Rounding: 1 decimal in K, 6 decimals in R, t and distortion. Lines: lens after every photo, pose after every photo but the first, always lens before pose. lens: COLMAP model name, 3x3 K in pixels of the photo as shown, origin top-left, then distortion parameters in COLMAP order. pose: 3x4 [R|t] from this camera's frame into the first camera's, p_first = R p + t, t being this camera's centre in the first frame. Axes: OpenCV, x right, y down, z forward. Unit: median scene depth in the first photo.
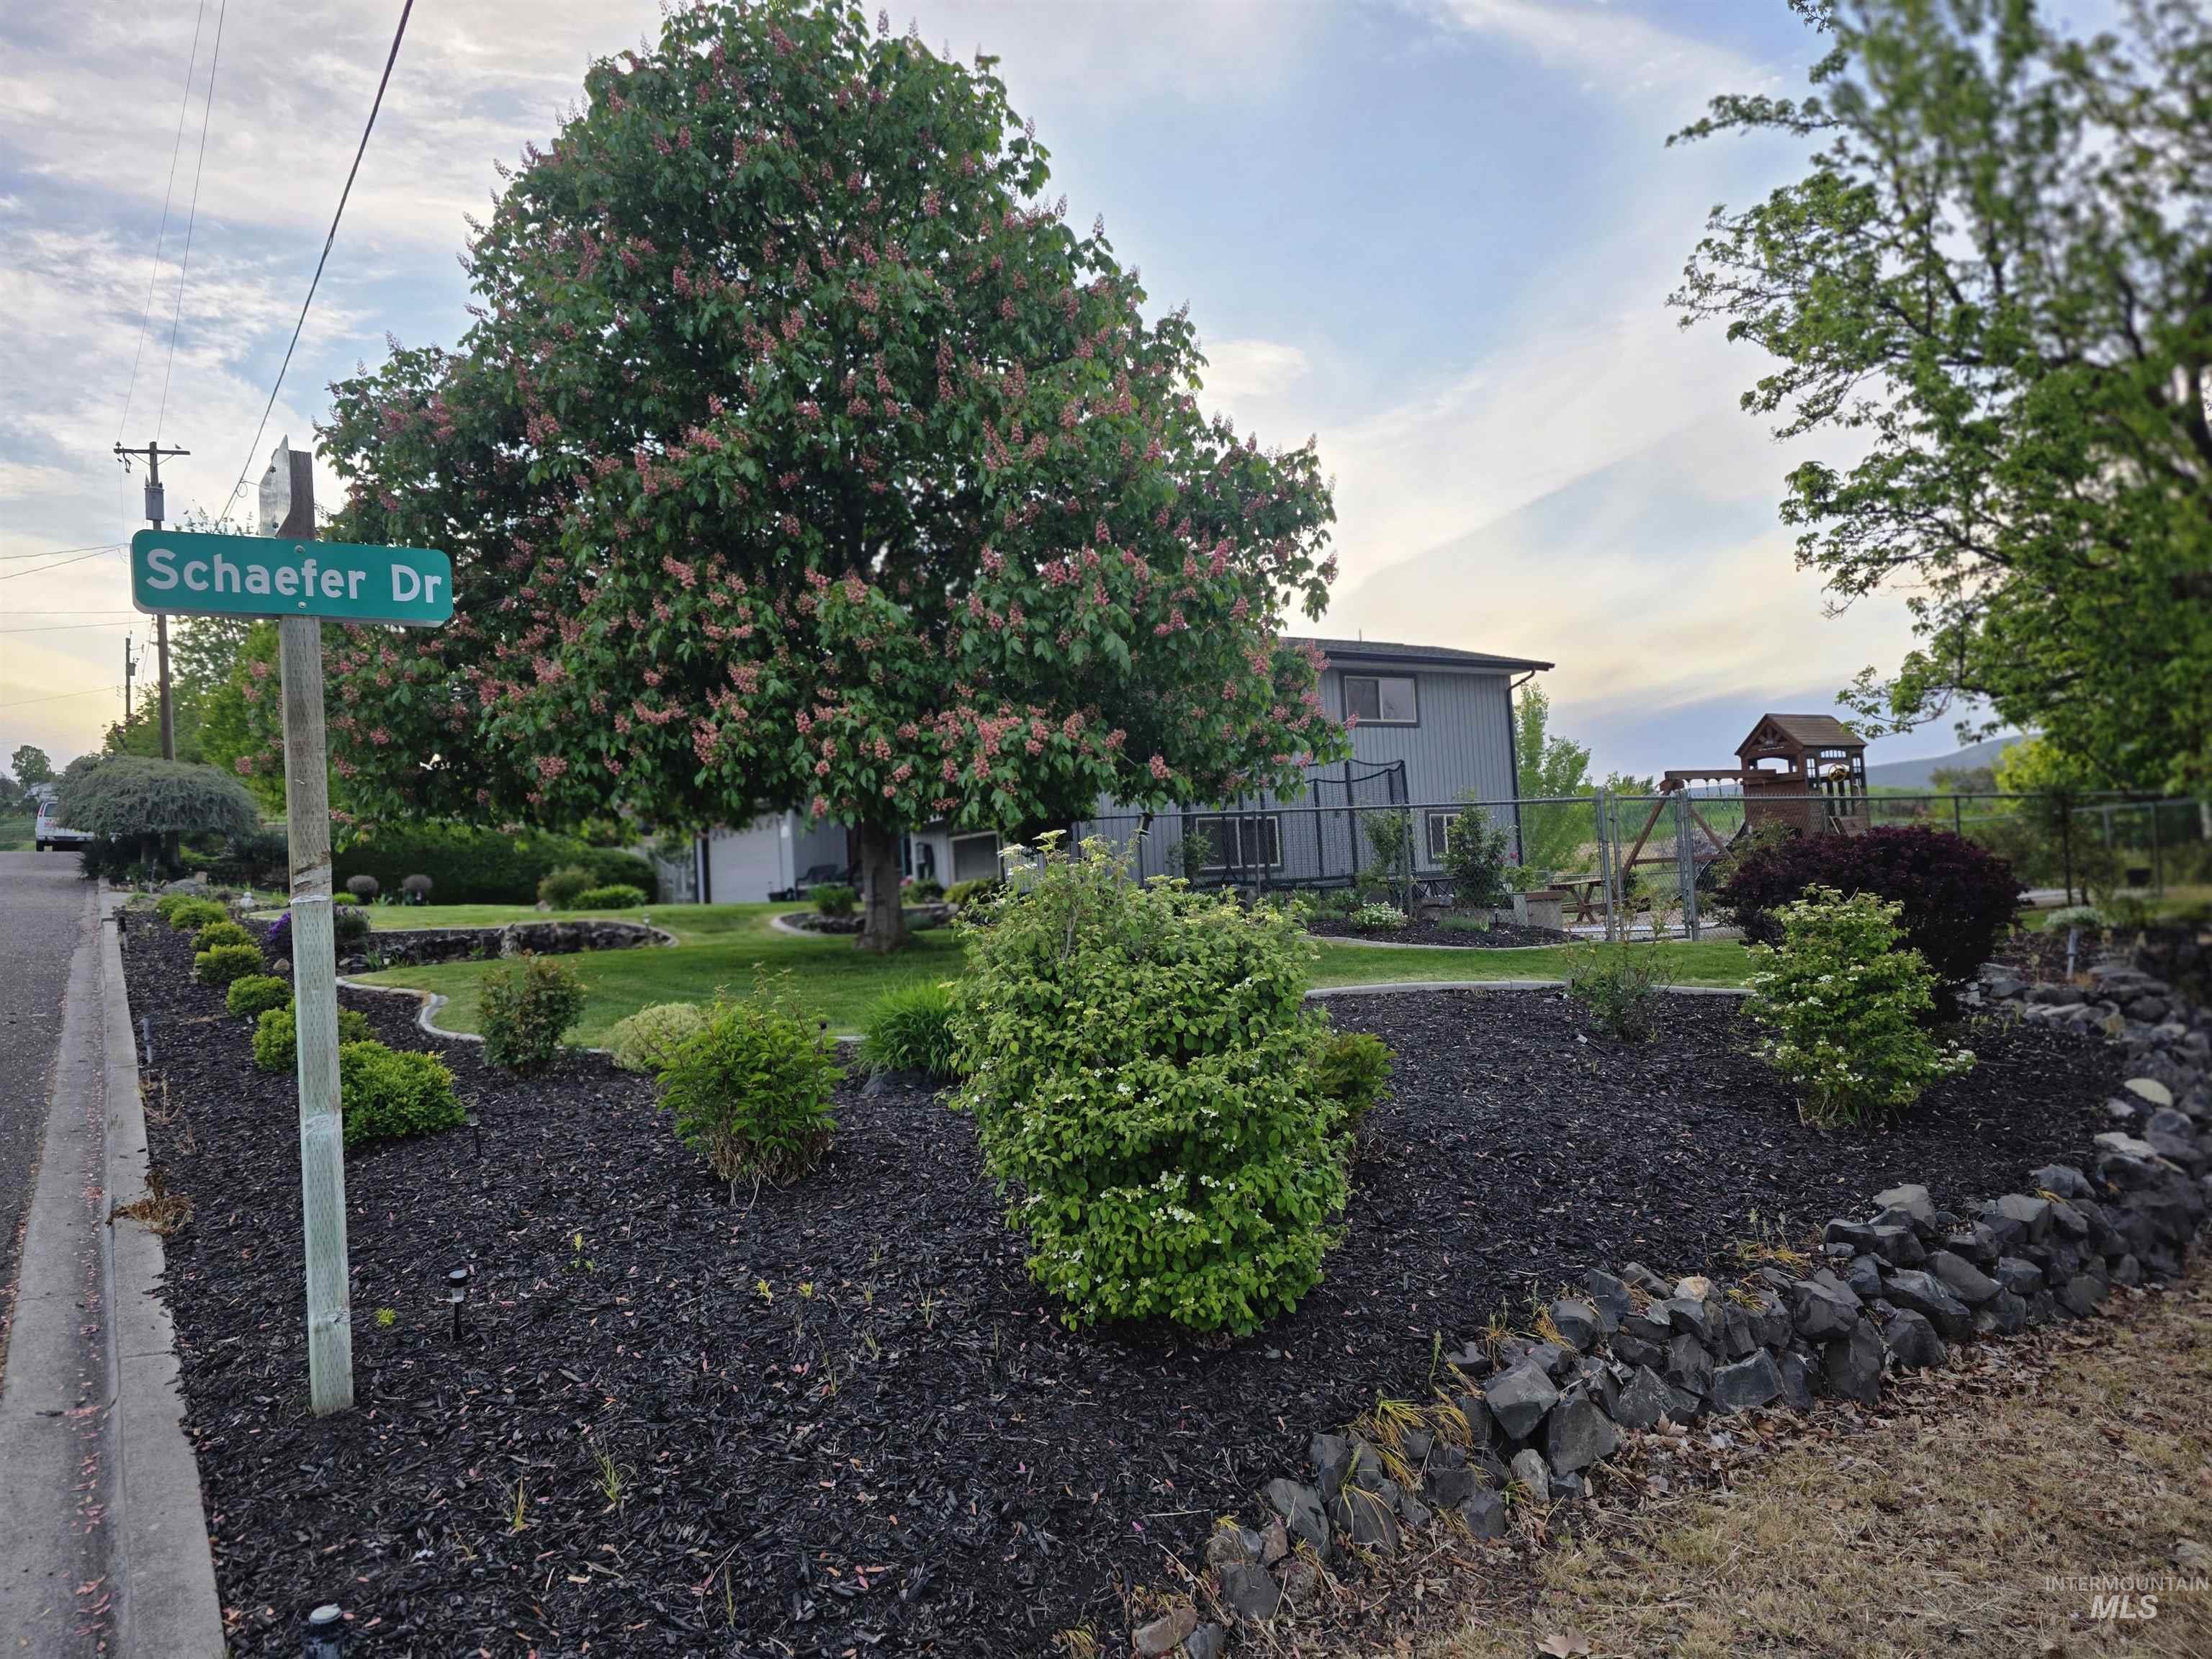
lens RADIAL K [[1452.1, 0, 1020.6], [0, 1452.1, 831.7], [0, 0, 1]] dist [0.004037, 0.001506]
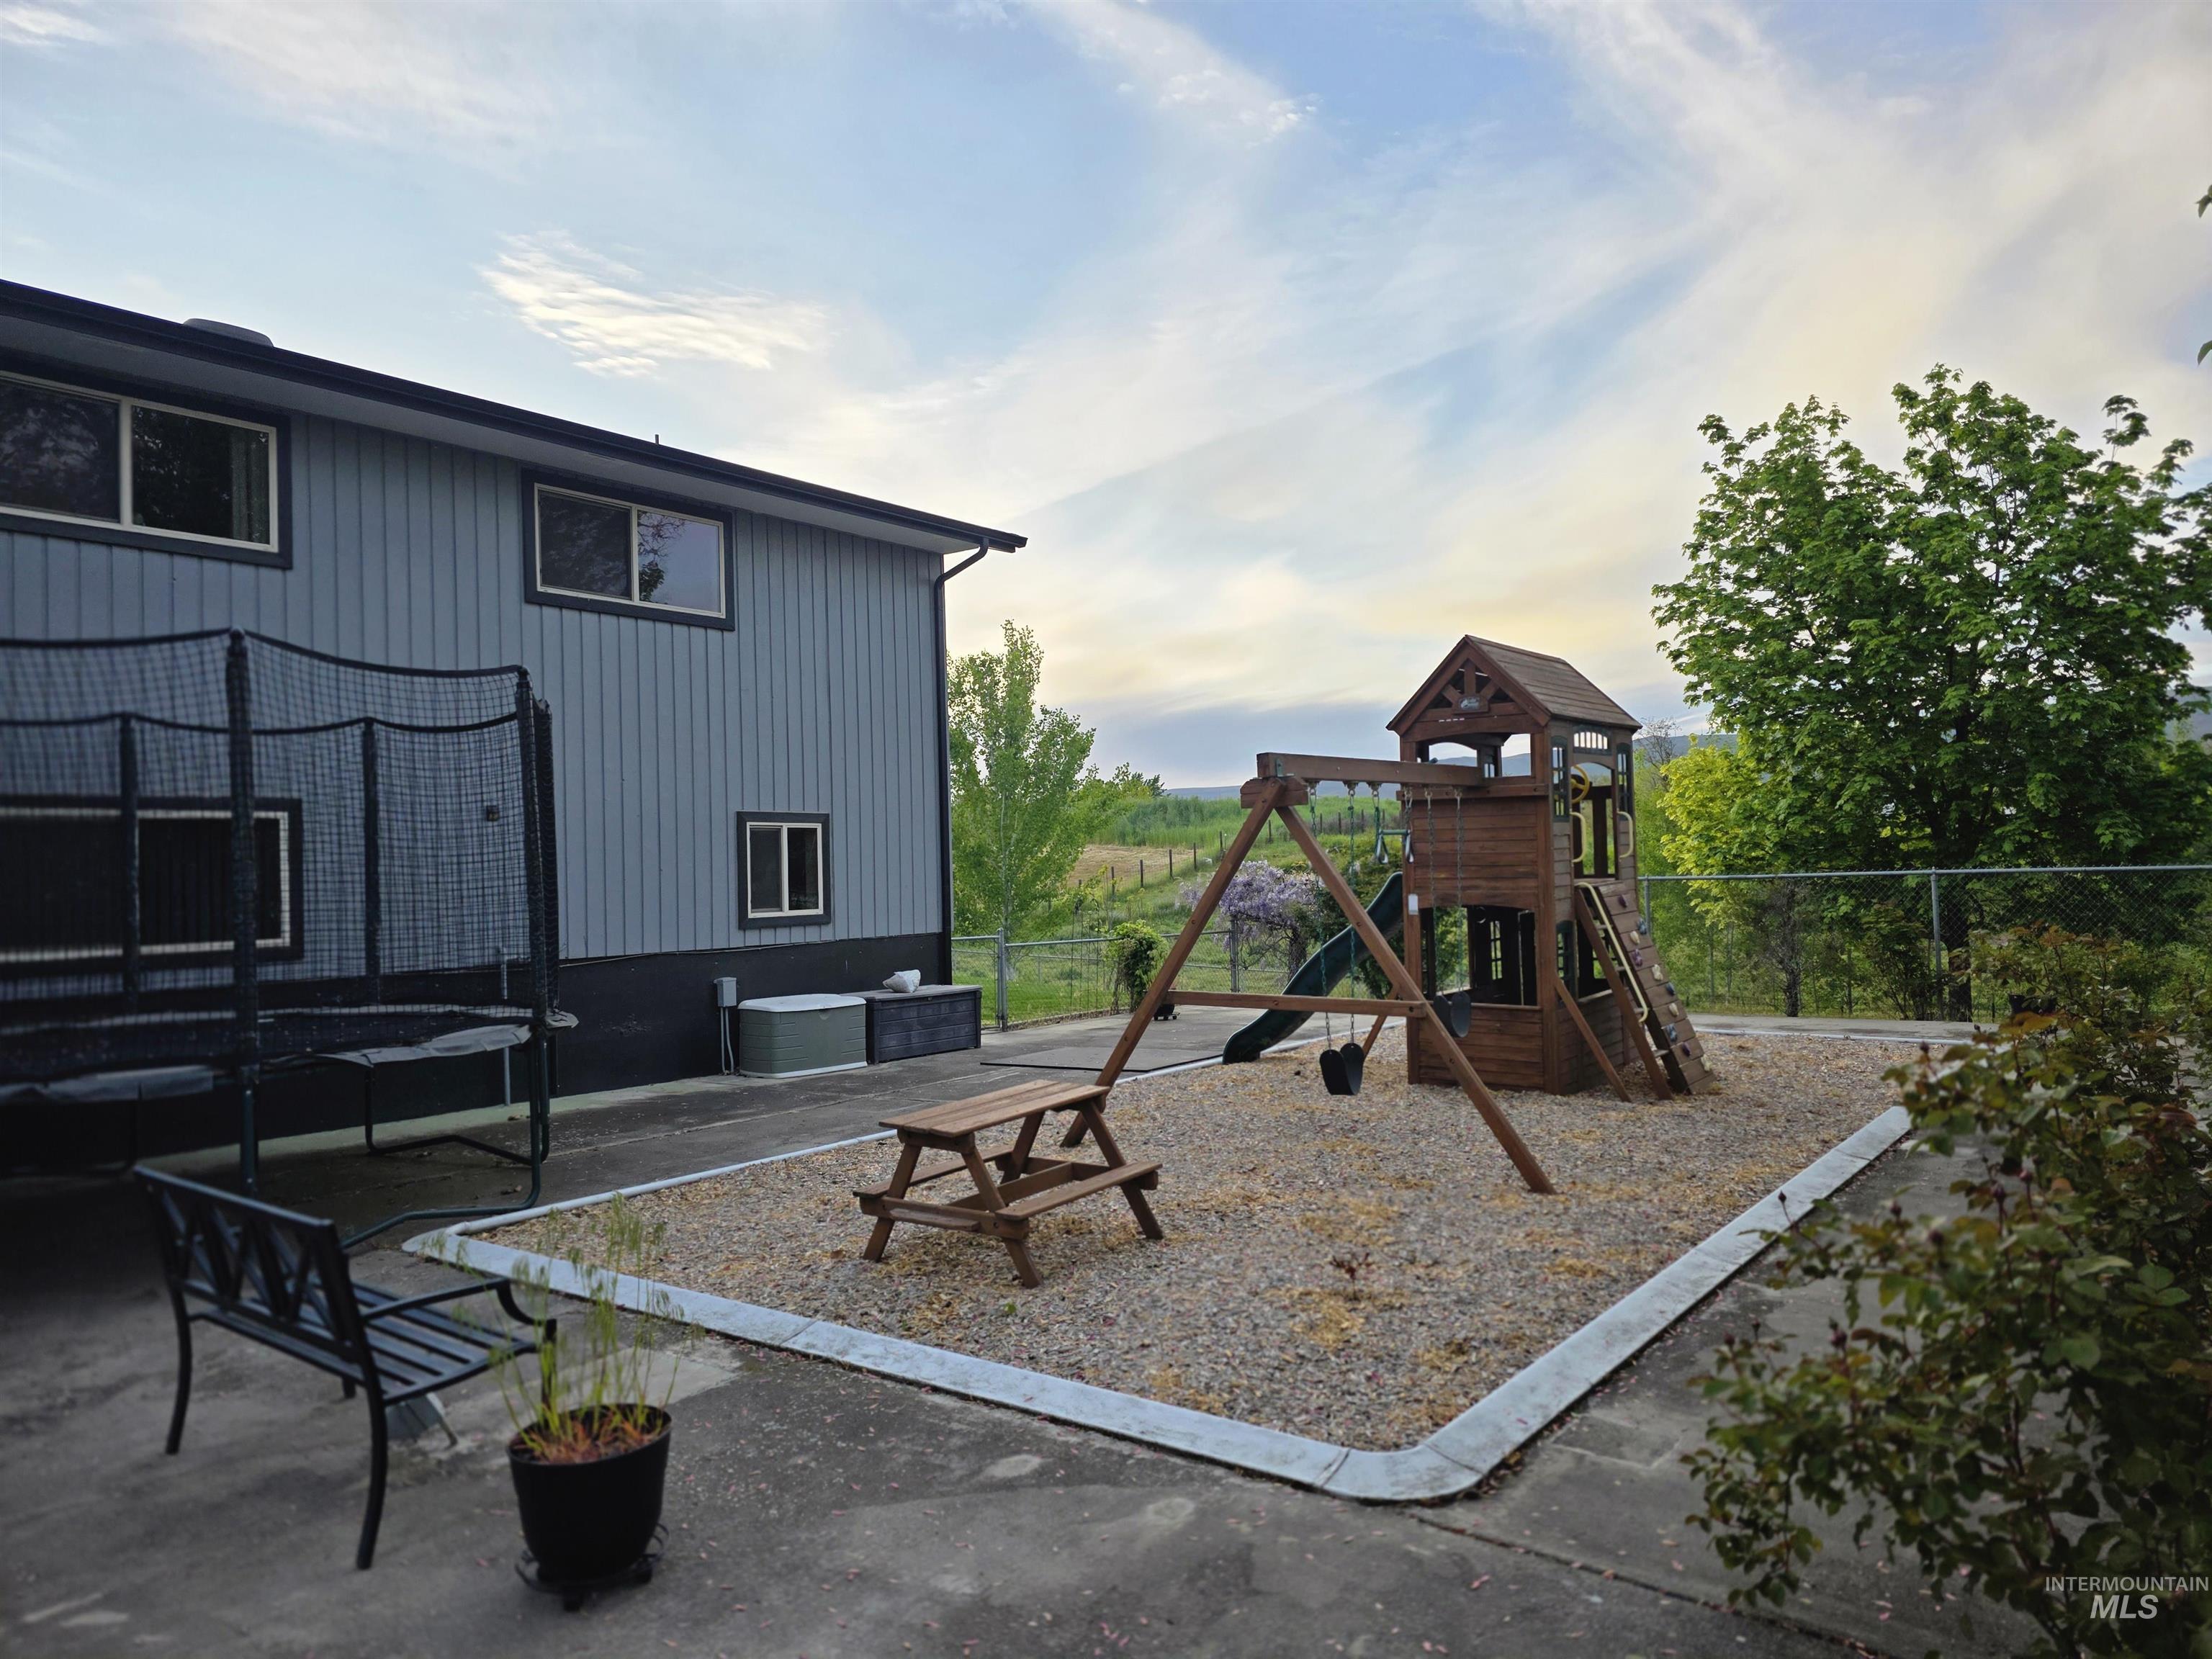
lens RADIAL K [[1452.1, 0, 1020.6], [0, 1452.1, 831.7], [0, 0, 1]] dist [0.004037, 0.001506]
pose [[0.948558, 0.047586, 0.313008, 0.211828], [-0.053033, 0.998553, 0.008907, -0.017349], [-0.312131, -0.025049, 0.949709, 0.516302]]
